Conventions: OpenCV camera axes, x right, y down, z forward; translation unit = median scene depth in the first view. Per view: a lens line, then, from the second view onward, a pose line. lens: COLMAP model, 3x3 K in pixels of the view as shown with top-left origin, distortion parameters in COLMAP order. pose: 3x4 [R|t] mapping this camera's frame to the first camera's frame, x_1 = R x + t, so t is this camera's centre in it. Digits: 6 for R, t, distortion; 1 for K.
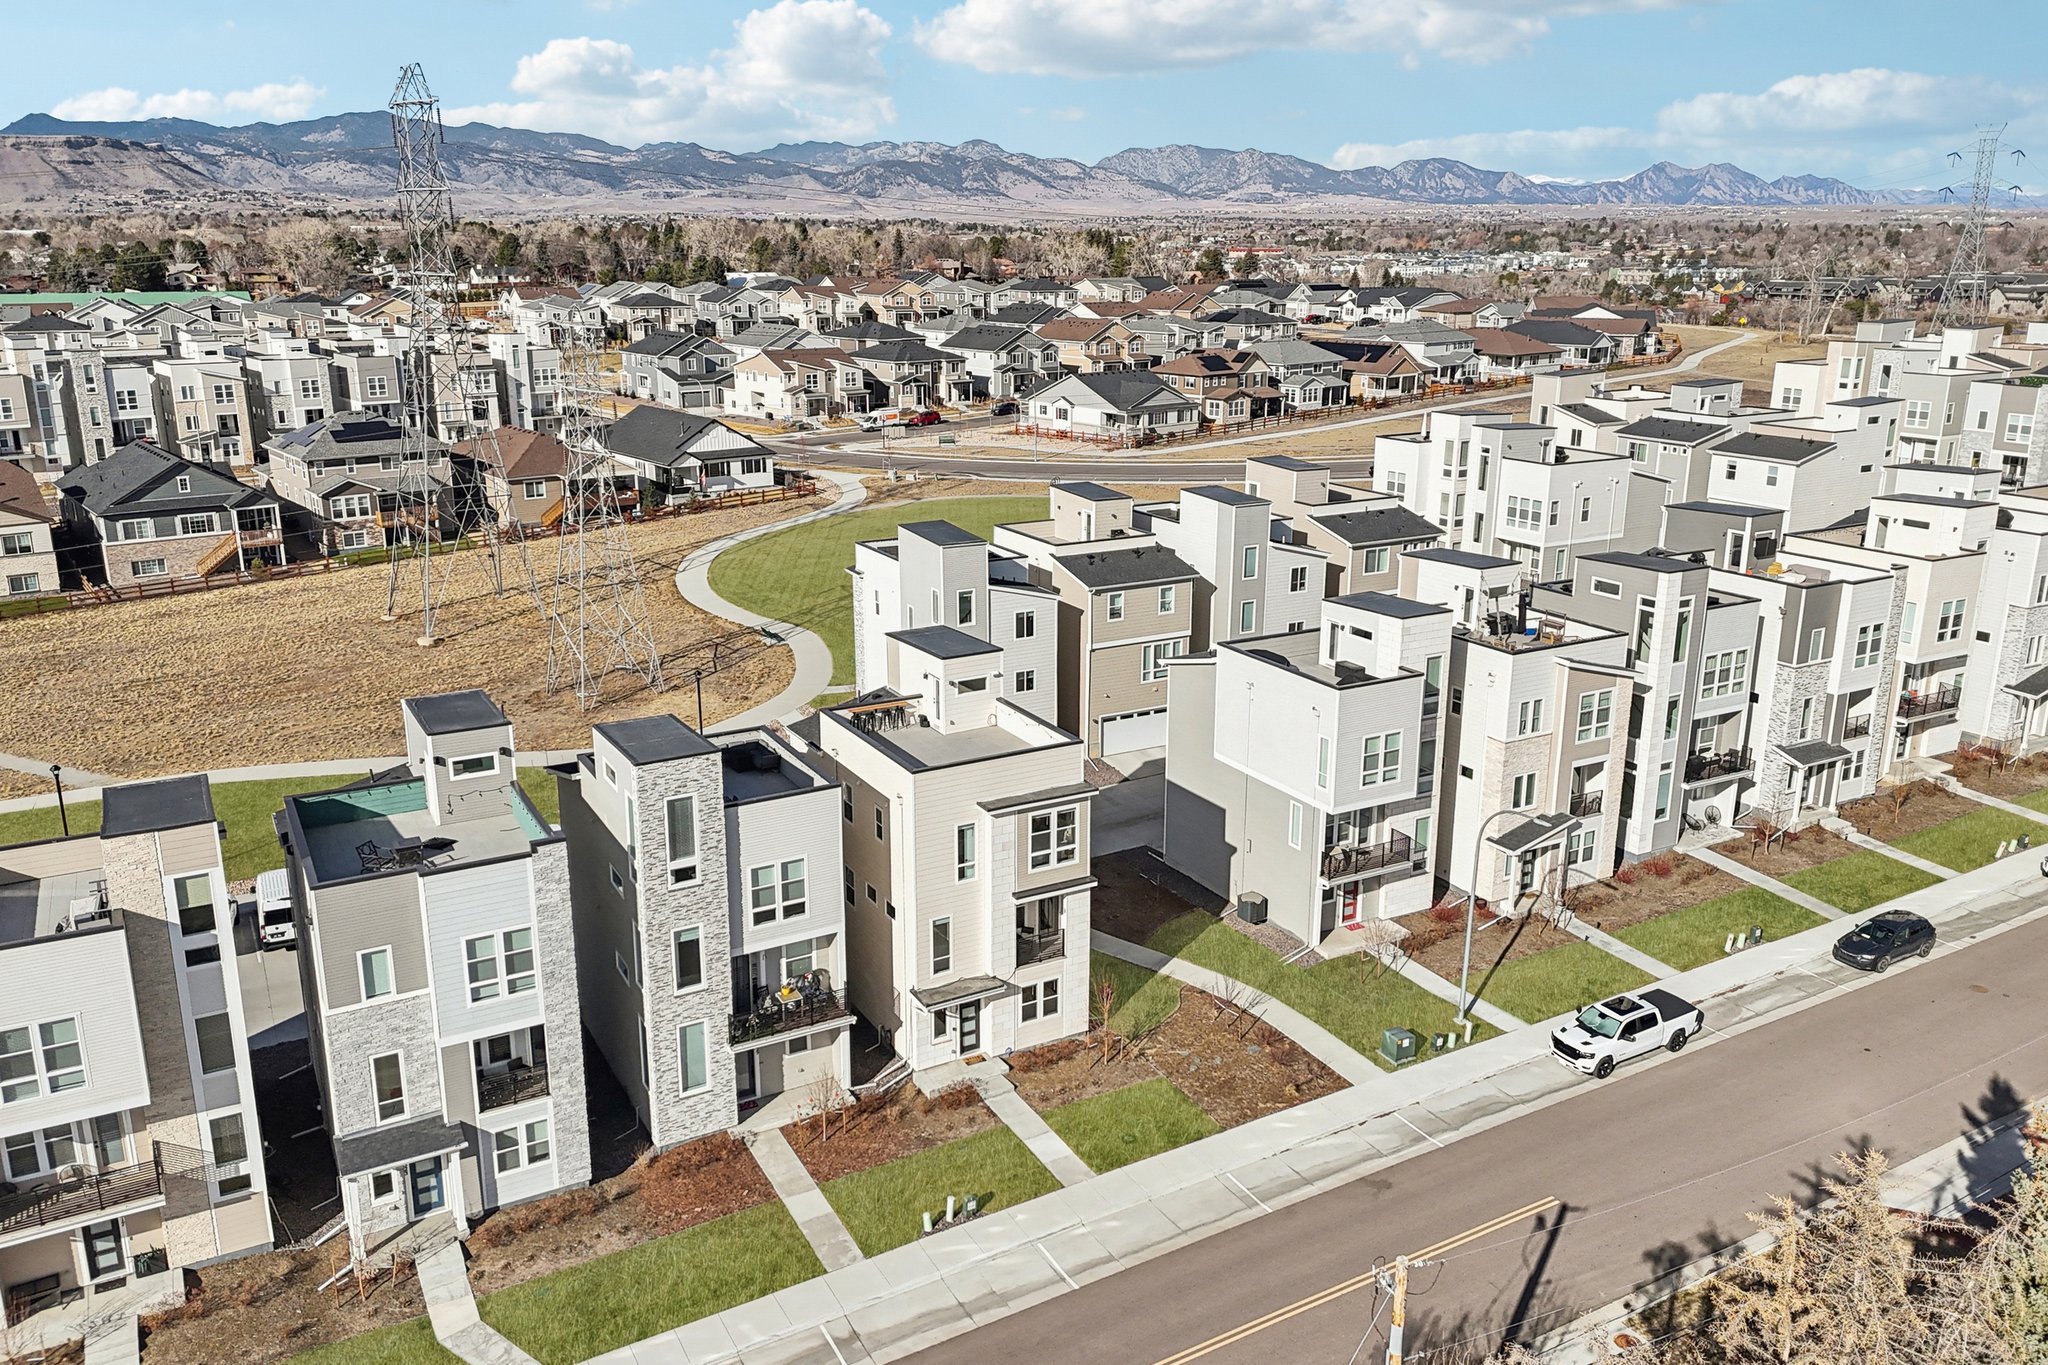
lens RADIAL K [[1557.9, 0, 1024.0], [0, 1557.9, 682.5], [0, 0, 1]] dist [0.159151, -0.273202]
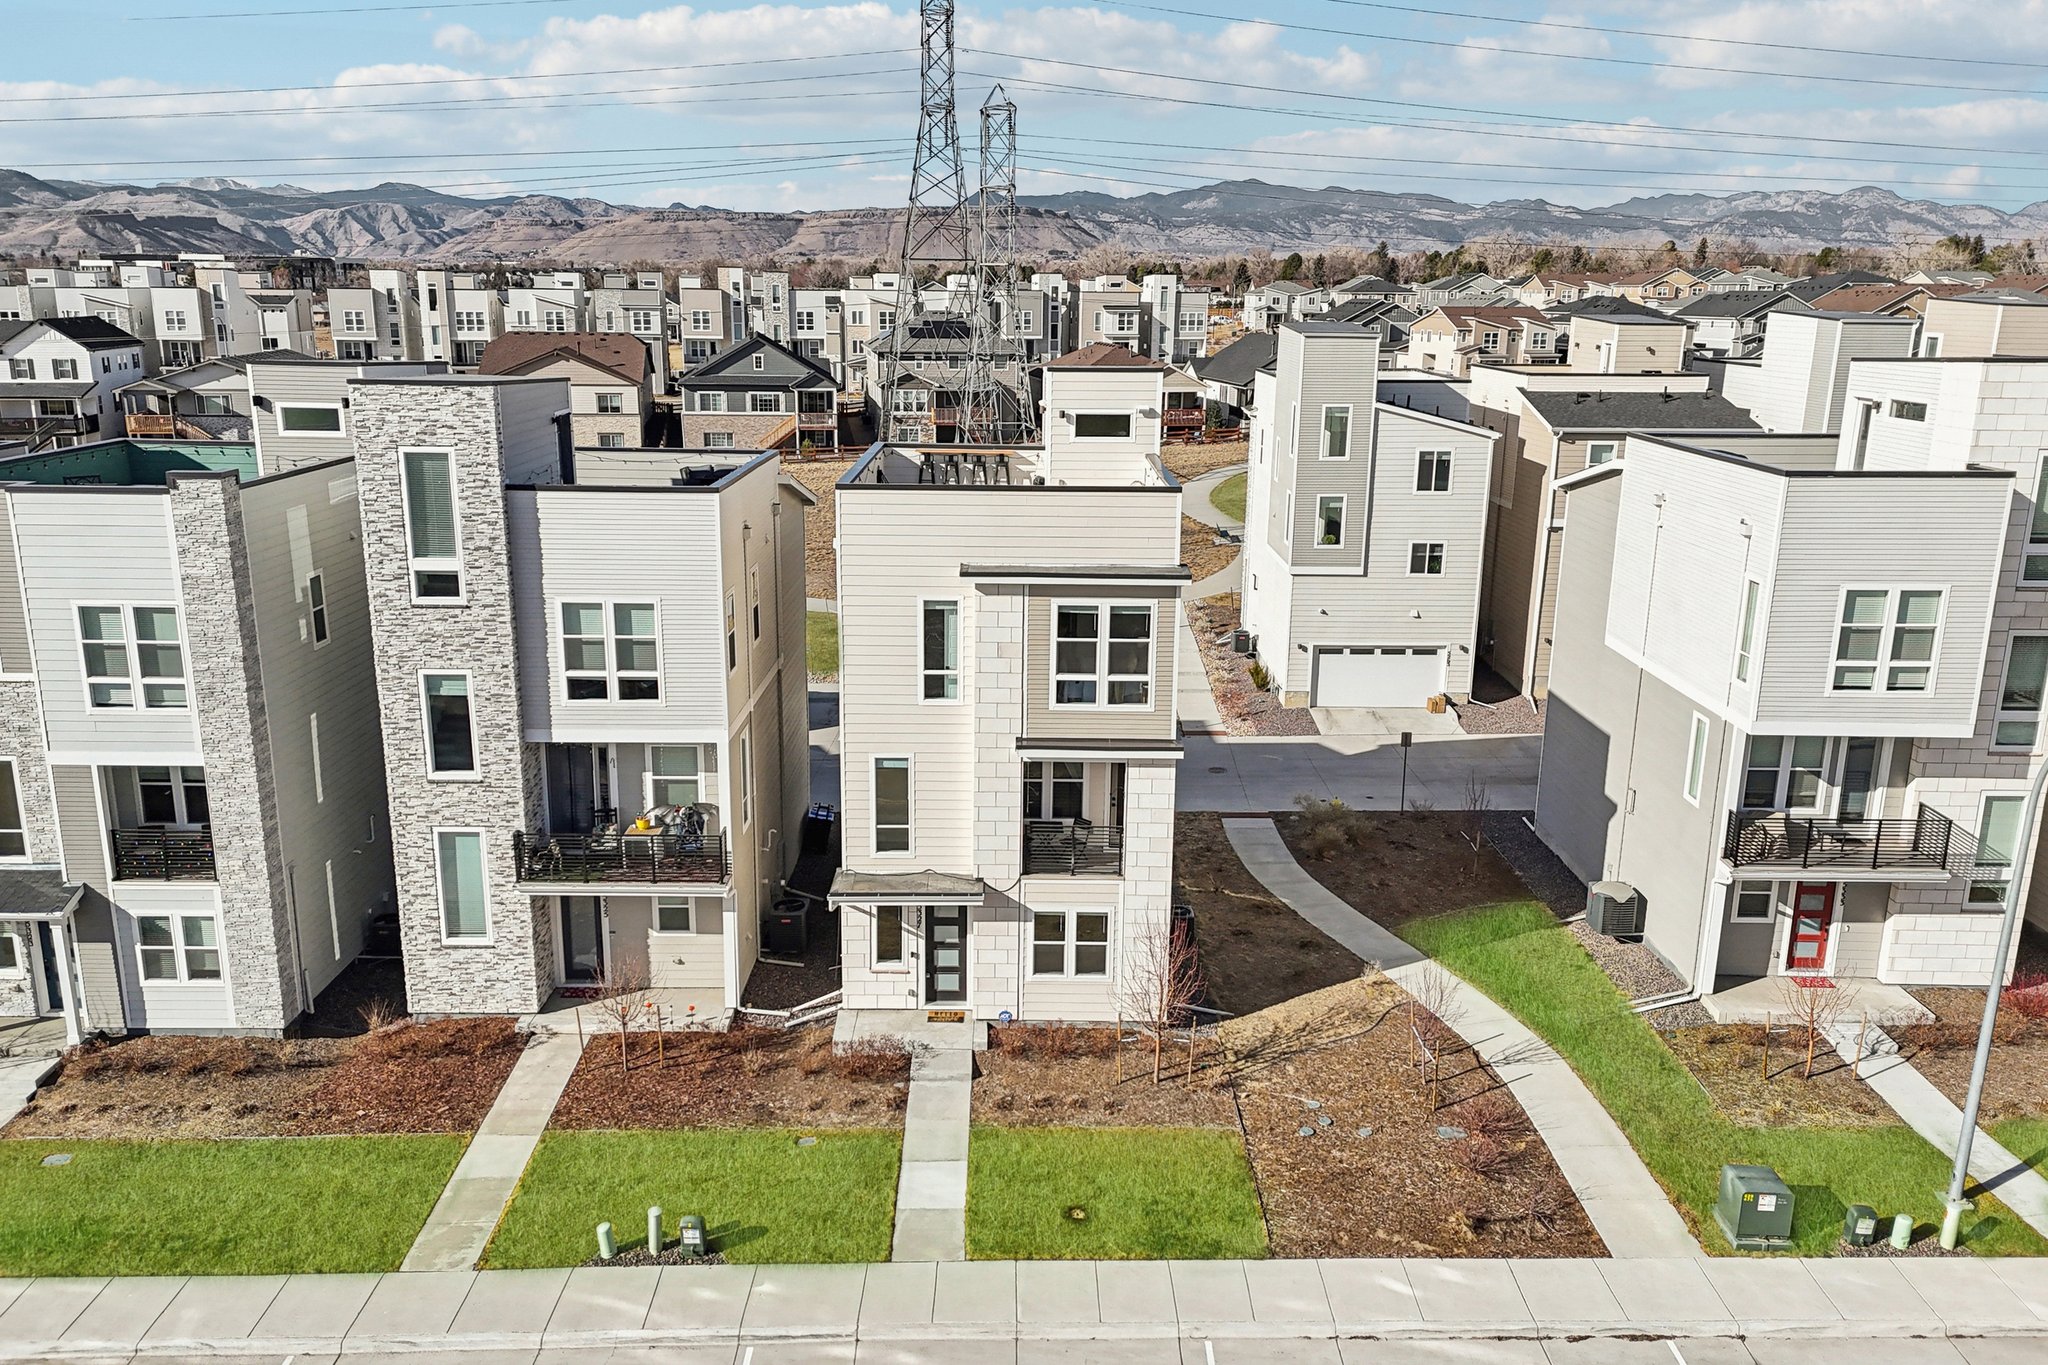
lens RADIAL K [[1528.0, 0, 1024.0], [0, 1528.0, 682.5], [0, 0, 1]] dist [0.115983, -0.137392]
pose [[0.875016, 0.131161, -0.465986, 0.248059], [-0.144904, 0.989425, 0.006397, 0.109344], [0.461897, 0.061926, 0.884769, 0.500474]]
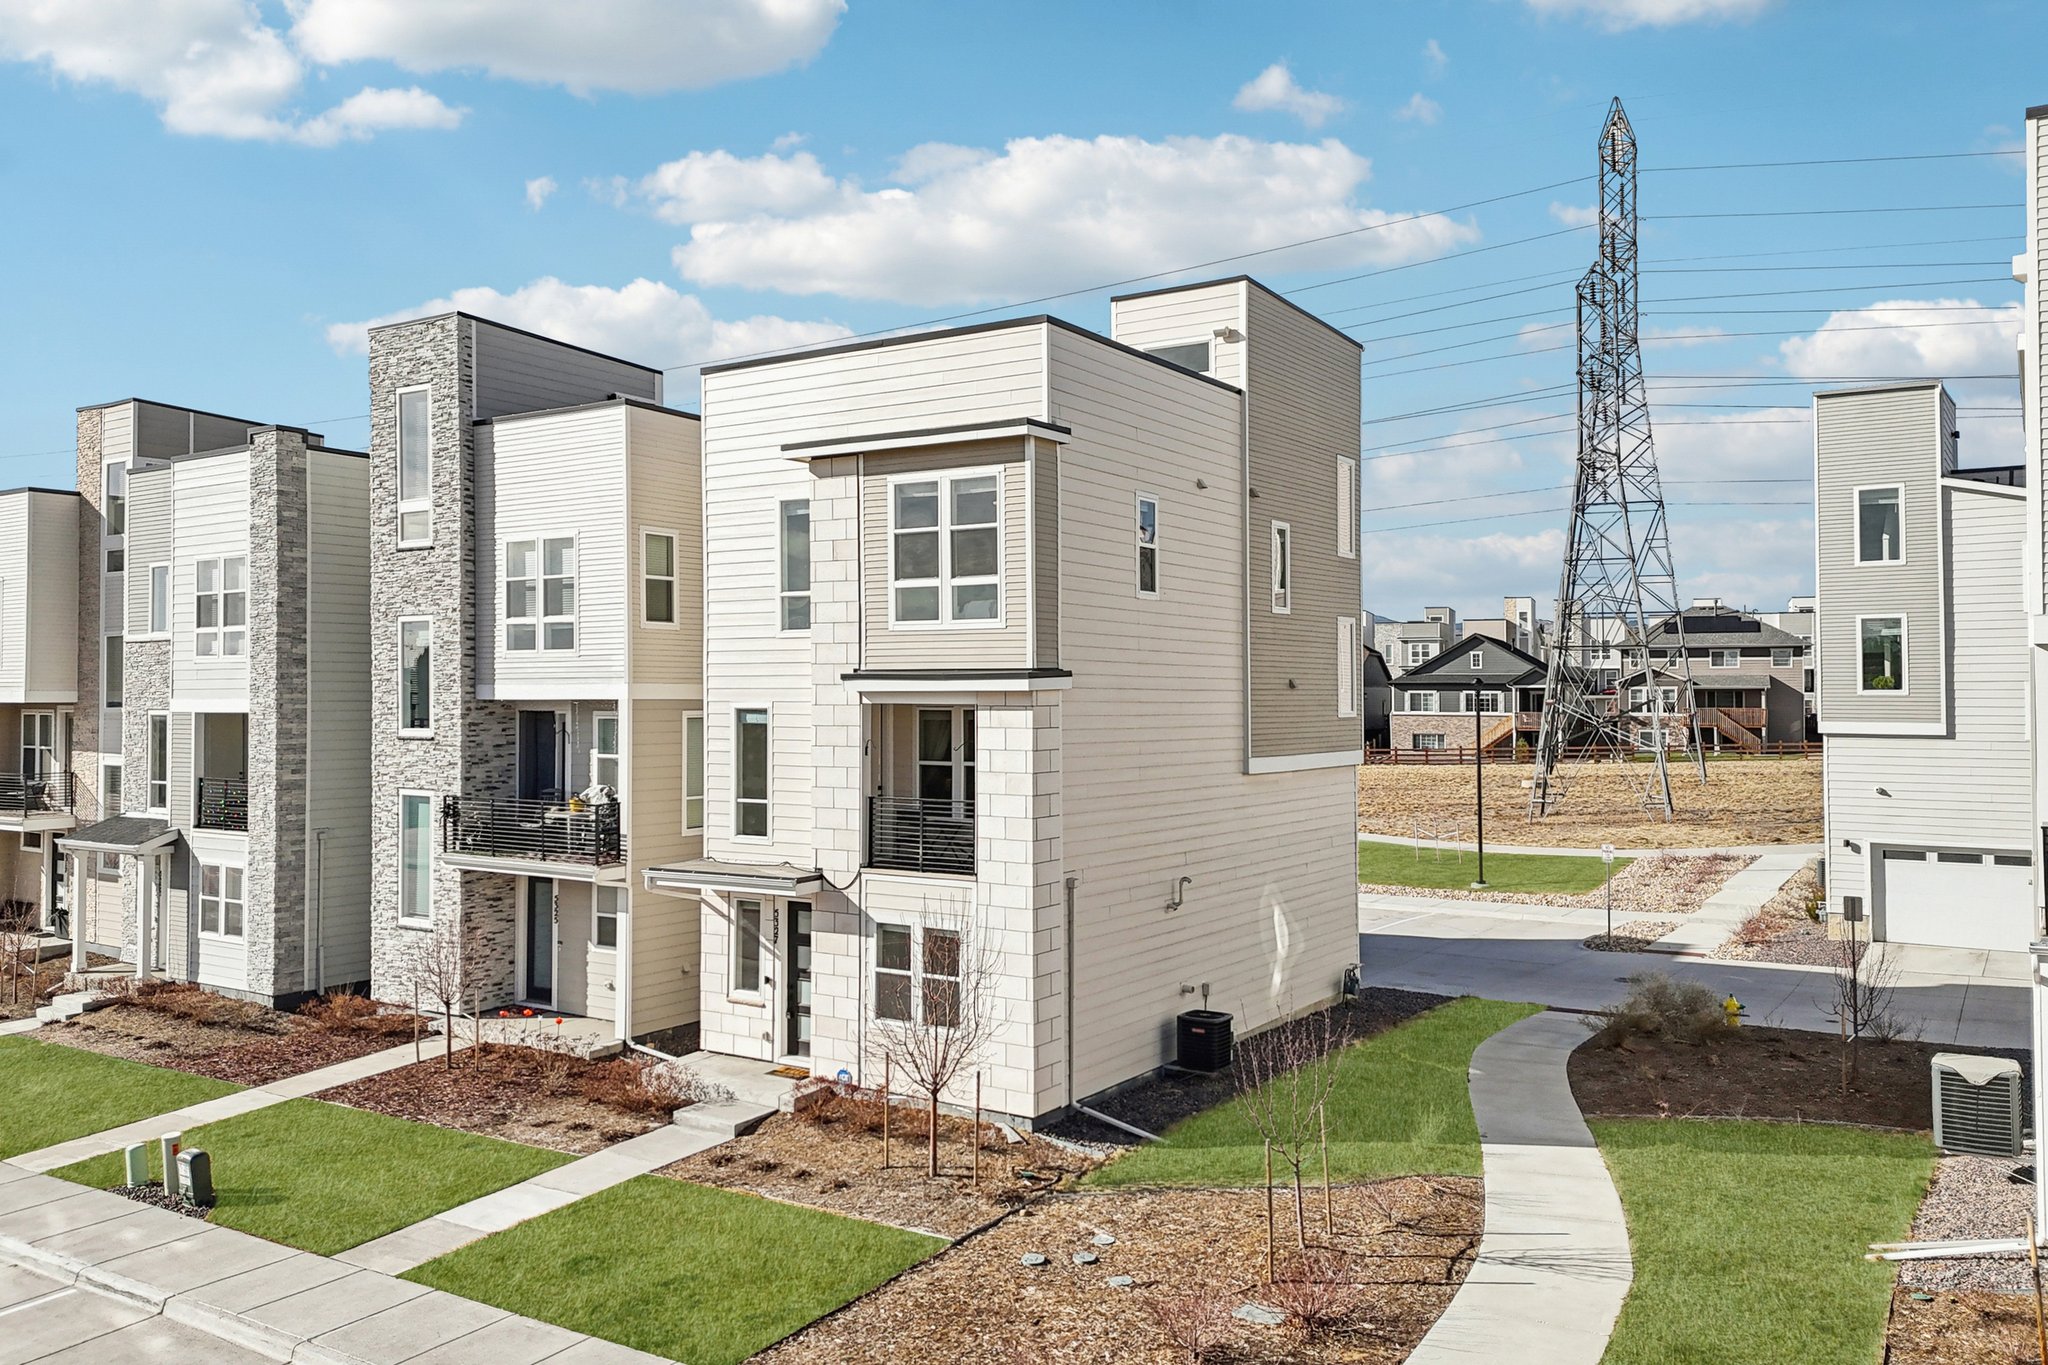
lens RADIAL K [[1528.0, 0, 1024.0], [0, 1528.0, 682.5], [0, 0, 1]] dist [0.115983, -0.137392]
pose [[0.459624, -0.006378, -0.888090, 0.378993], [-0.246715, 0.959698, -0.134579, 0.180211], [0.853157, 0.280961, 0.439527, 0.844686]]
